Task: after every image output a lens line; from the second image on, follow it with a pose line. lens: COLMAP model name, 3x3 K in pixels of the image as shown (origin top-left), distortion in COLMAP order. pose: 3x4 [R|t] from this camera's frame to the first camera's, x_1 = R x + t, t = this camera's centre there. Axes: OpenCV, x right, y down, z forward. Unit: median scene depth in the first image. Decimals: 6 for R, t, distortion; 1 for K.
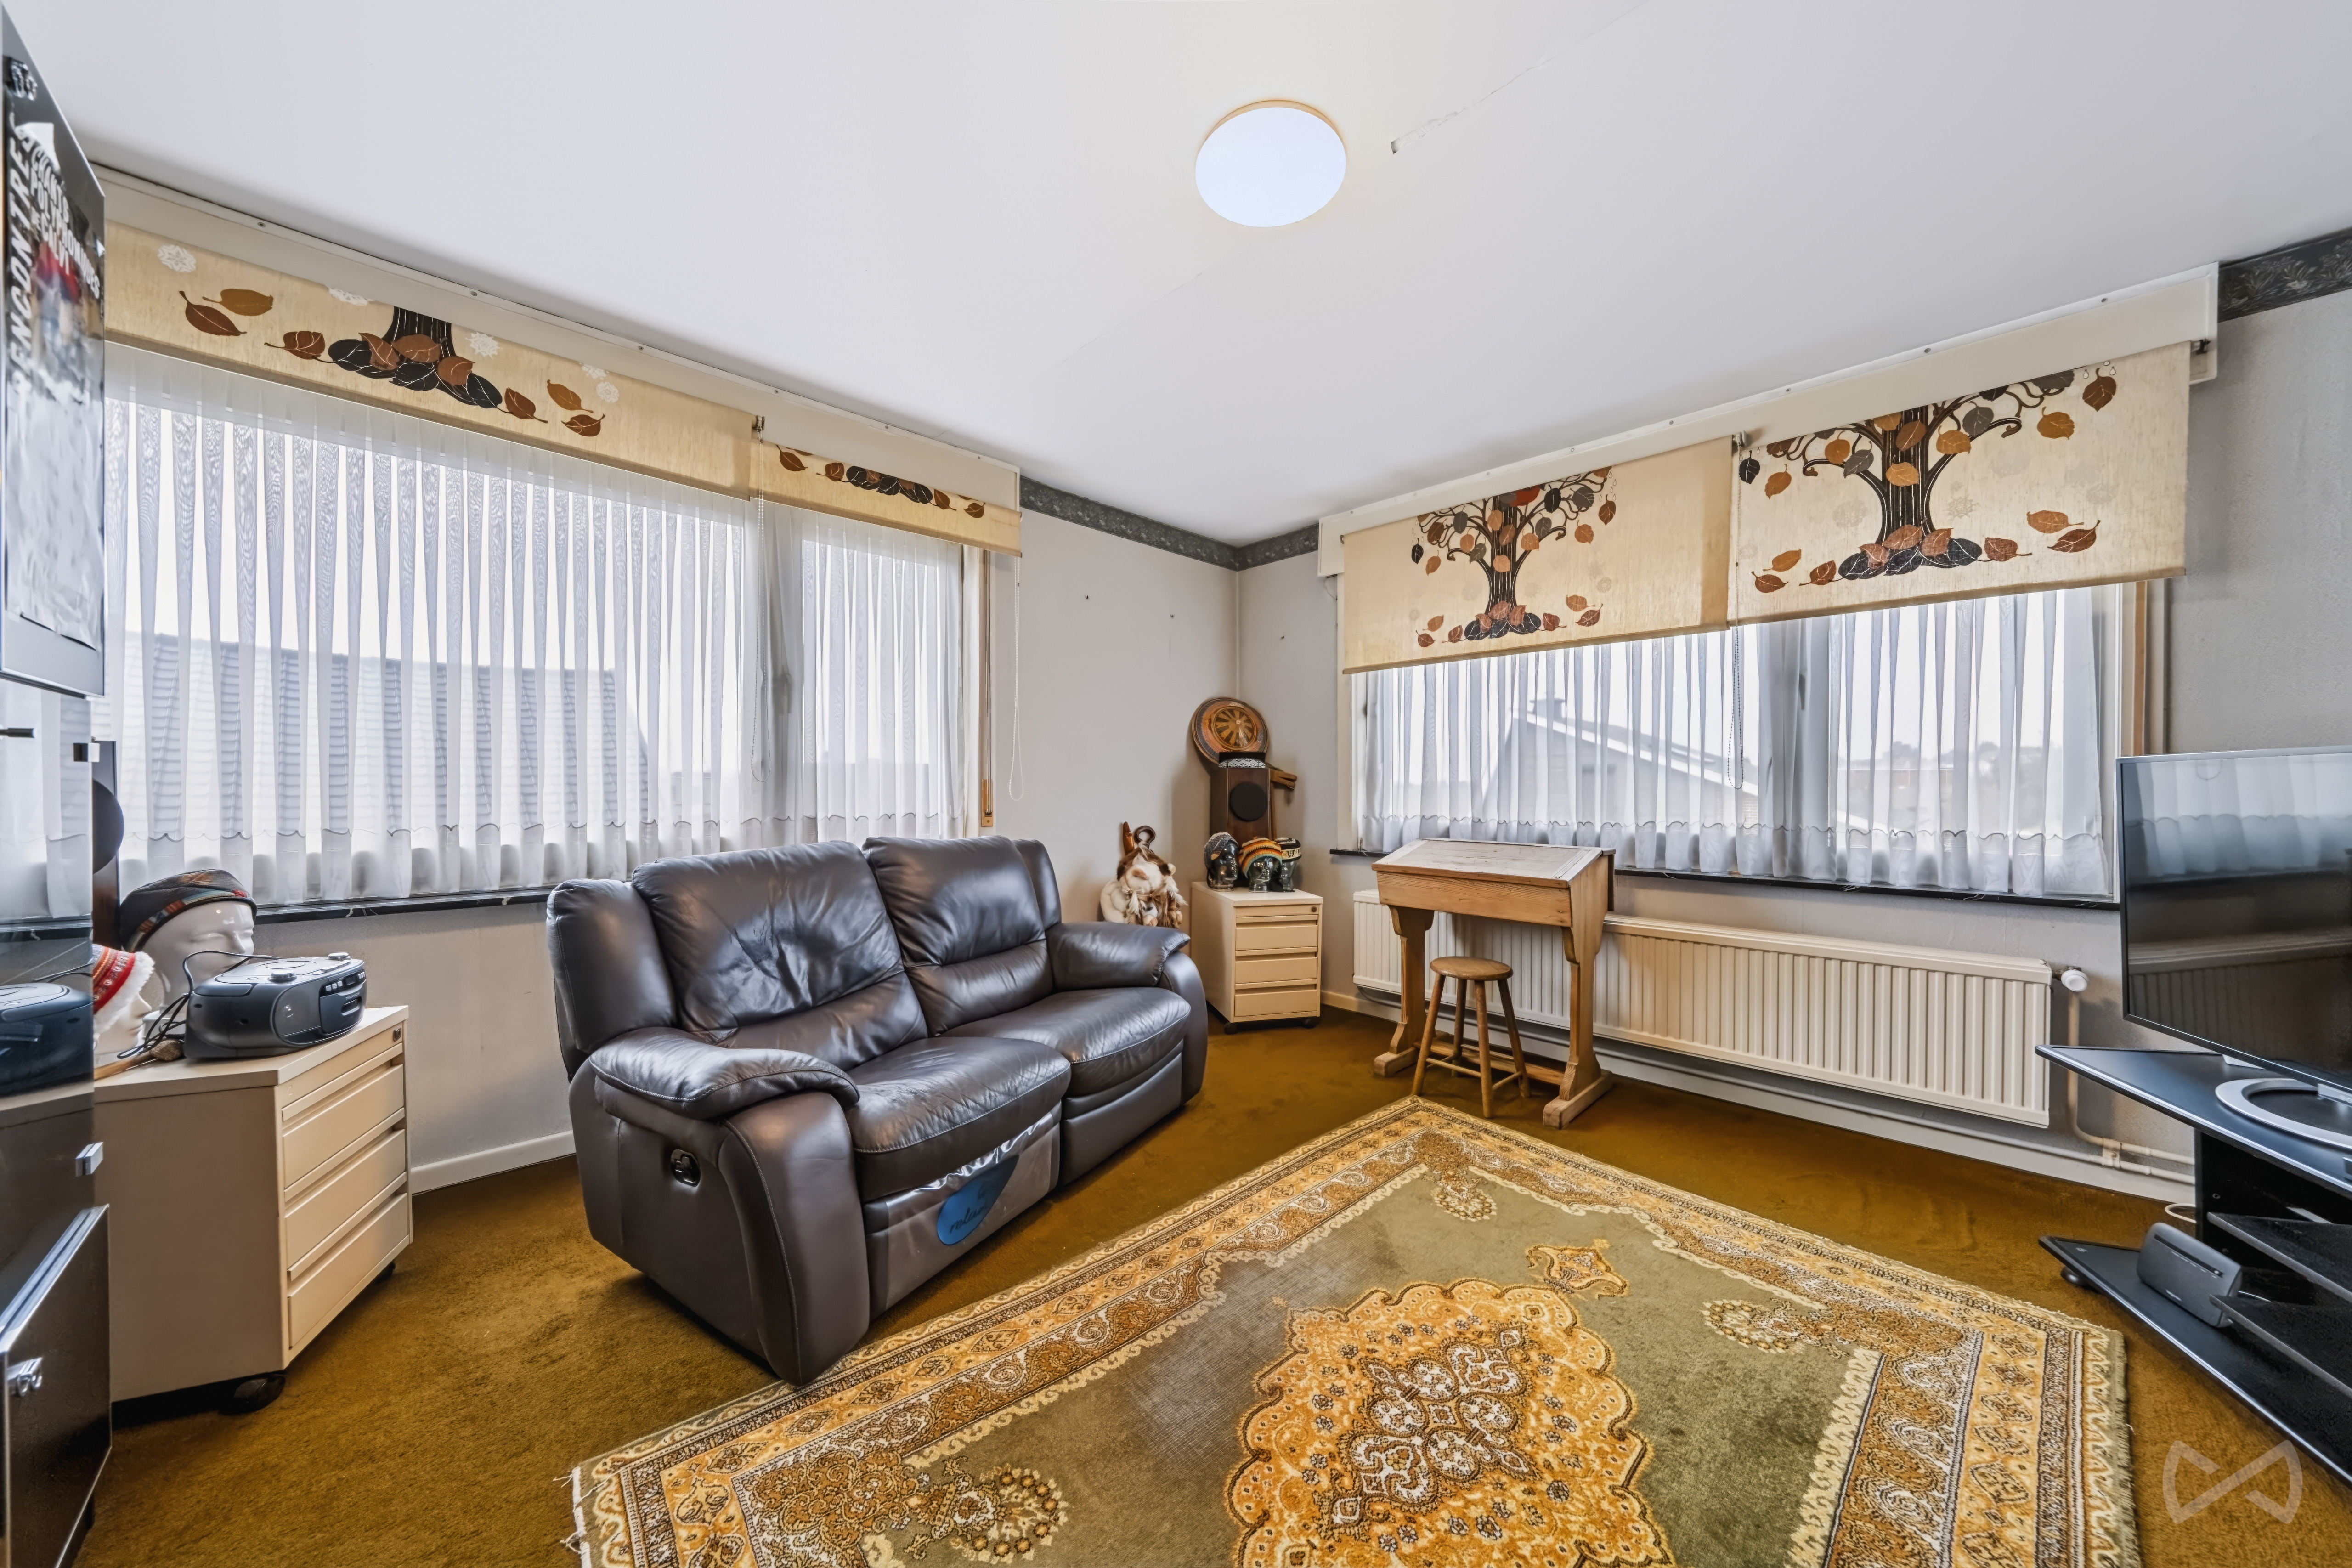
lens RADIAL K [[798.3, 0, 1191.0], [0, 798.3, 793.8], [0, 0, 1]] dist [-0.005129, -0.000151]
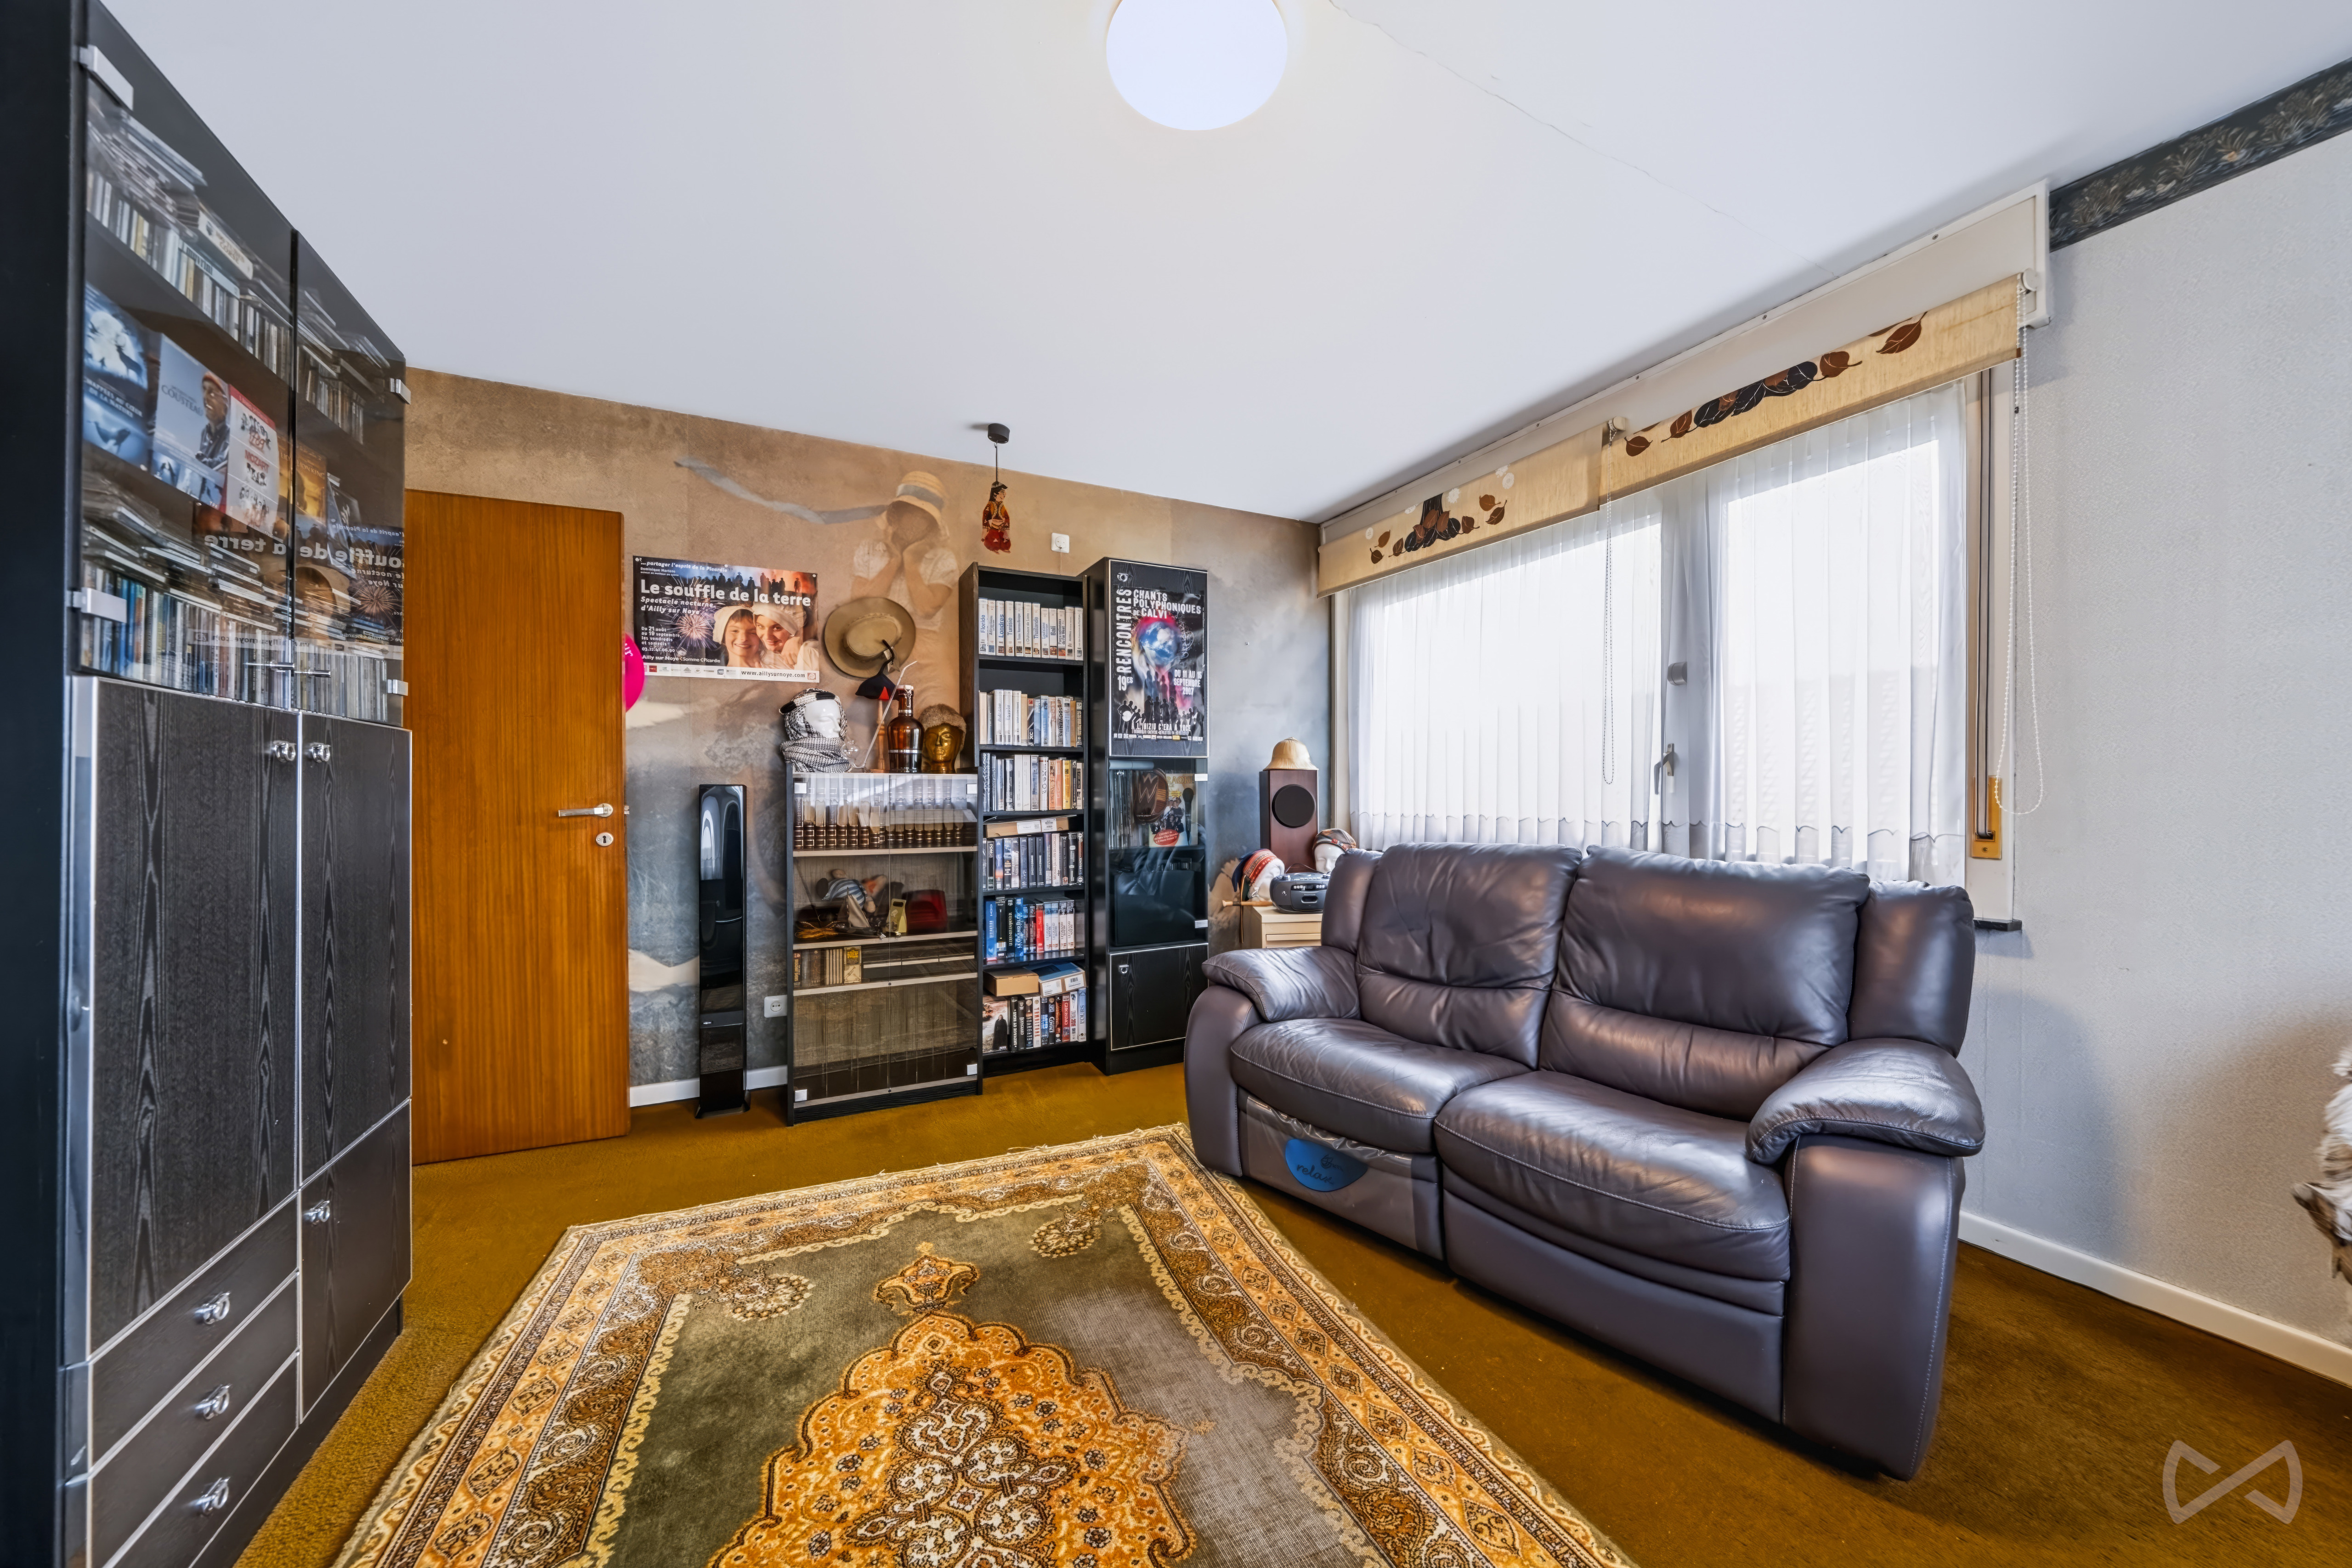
lens RADIAL K [[798.3, 0, 1191.0], [0, 798.3, 793.8], [0, 0, 1]] dist [-0.005129, -0.000151]
pose [[-0.295394, 0.007782, -0.955344, 0.936876], [-0.005162, 0.999939, 0.009741, -0.016257], [0.955362, 0.007809, -0.295336, 1.293175]]
